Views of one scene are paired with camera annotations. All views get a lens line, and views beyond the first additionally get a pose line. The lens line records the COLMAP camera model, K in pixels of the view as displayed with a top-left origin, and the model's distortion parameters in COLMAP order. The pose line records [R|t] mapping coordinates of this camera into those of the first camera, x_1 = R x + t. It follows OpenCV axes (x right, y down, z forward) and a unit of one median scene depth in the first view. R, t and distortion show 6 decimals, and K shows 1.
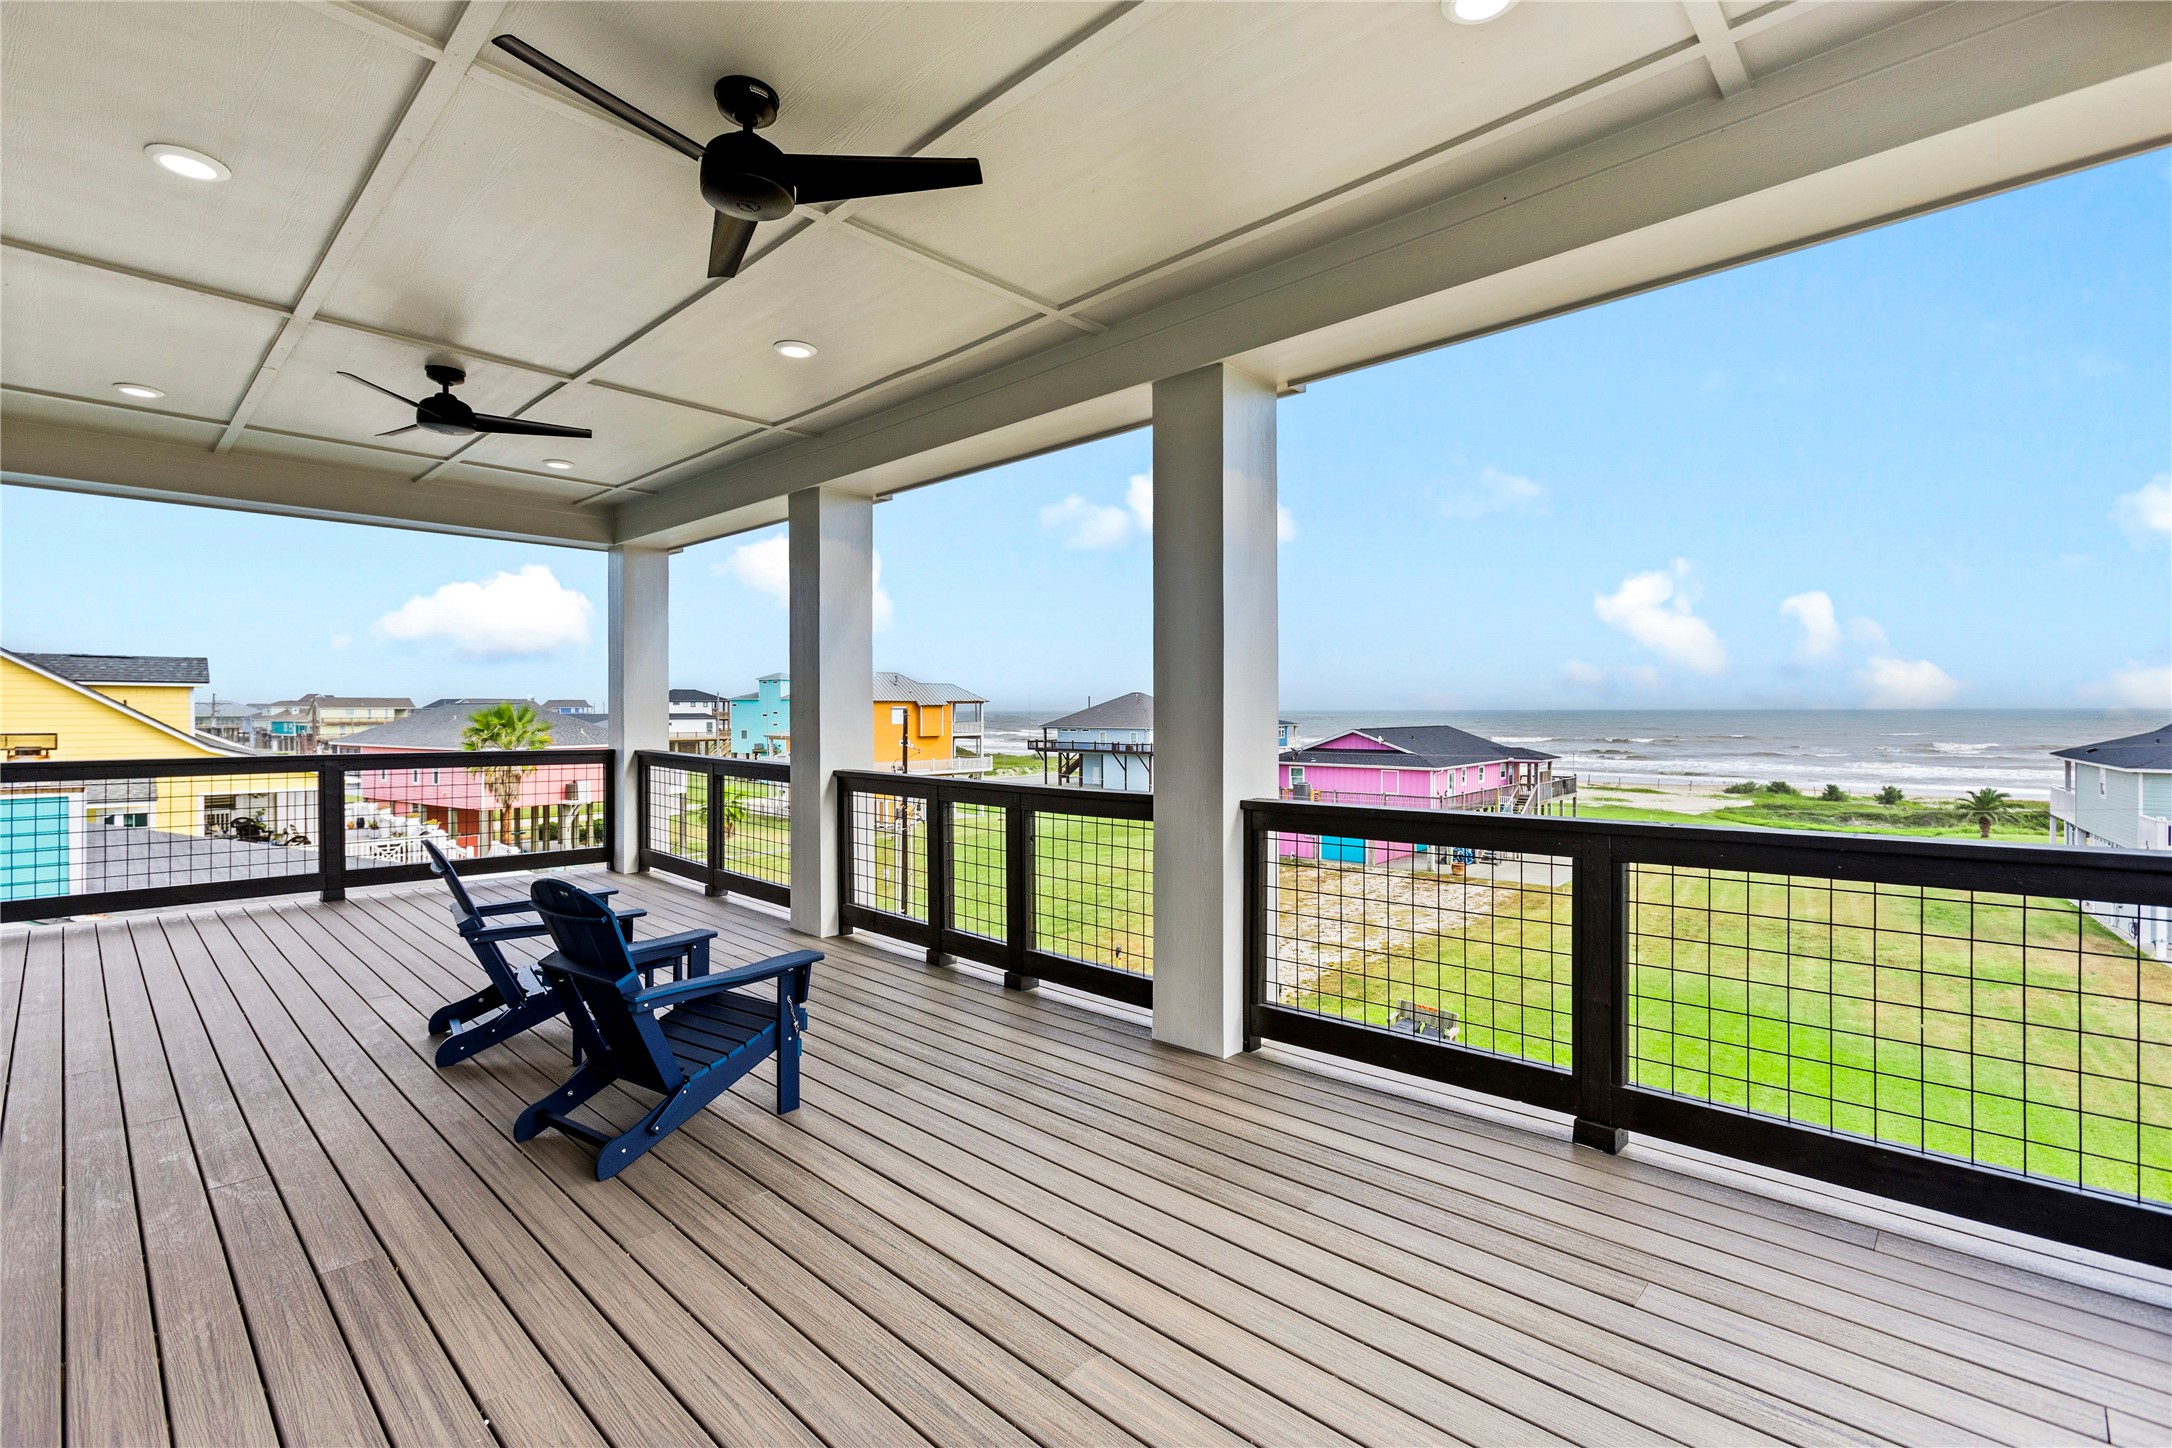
lens RADIAL K [[1000.1, 0, 1086.0], [0, 1000.1, 724.0], [0, 0, 1]] dist [-0.030868, 0.000511]
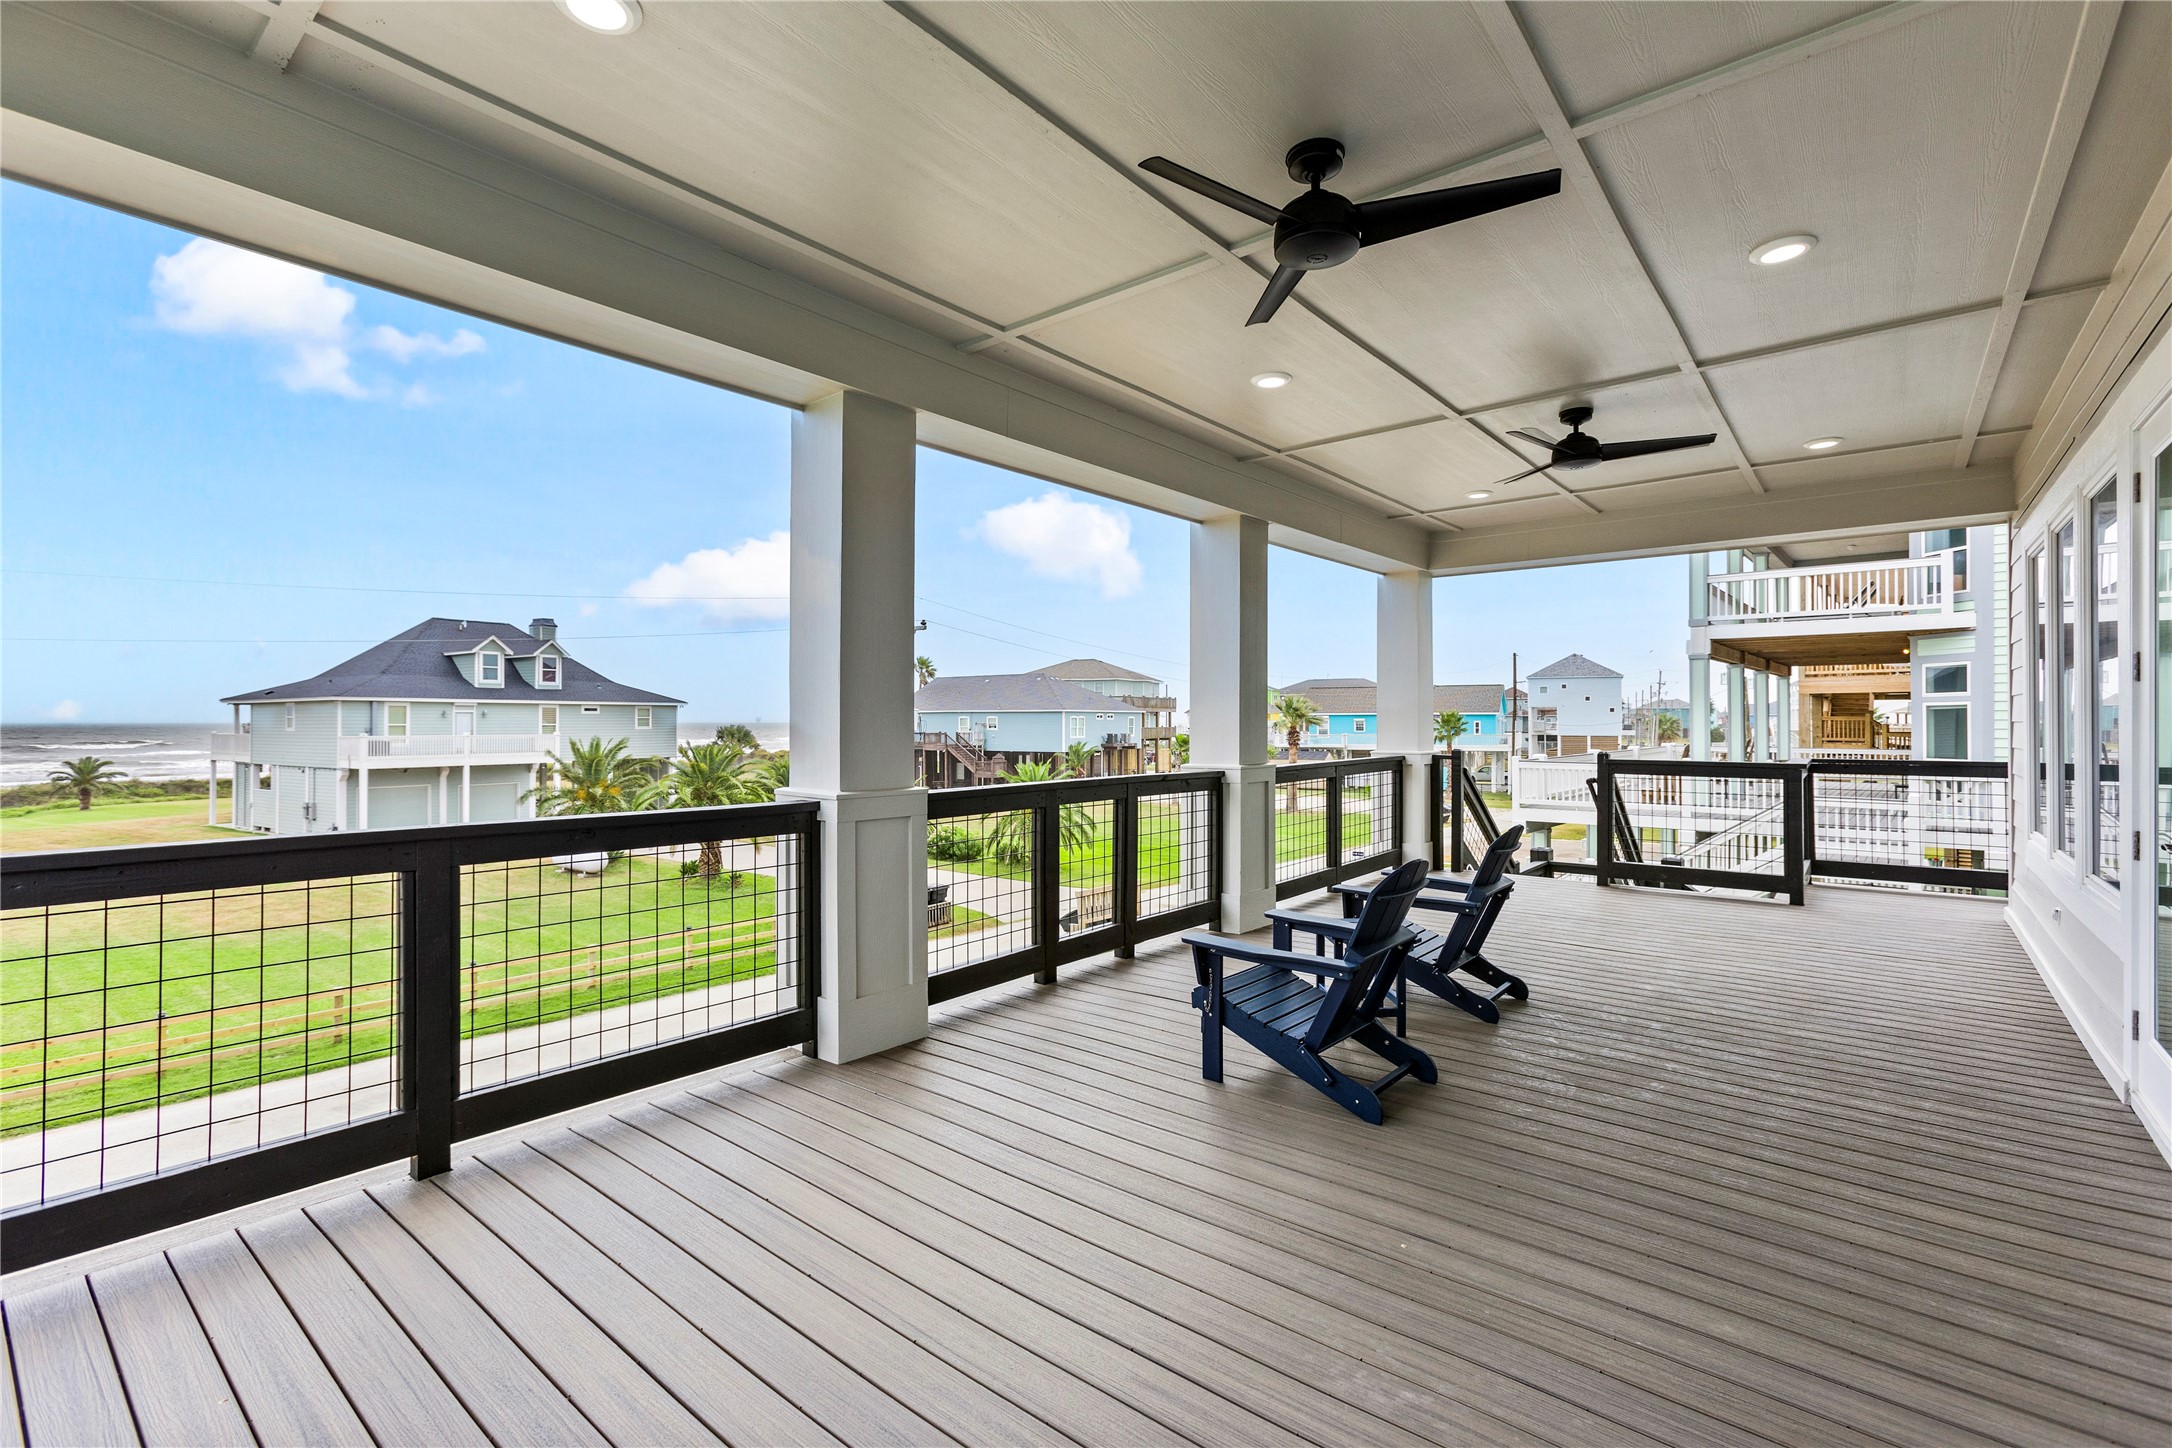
lens RADIAL K [[965.2, 0, 1078.2], [0, 965.2, 689.0], [0, 0, 1]] dist [0.001905, 0.000640]
pose [[-0.071685, 0.031982, 0.996914, -1.060041], [0.004153, 0.999487, -0.031766, -0.007383], [-0.997419, 0.001863, -0.071781, 1.027573]]
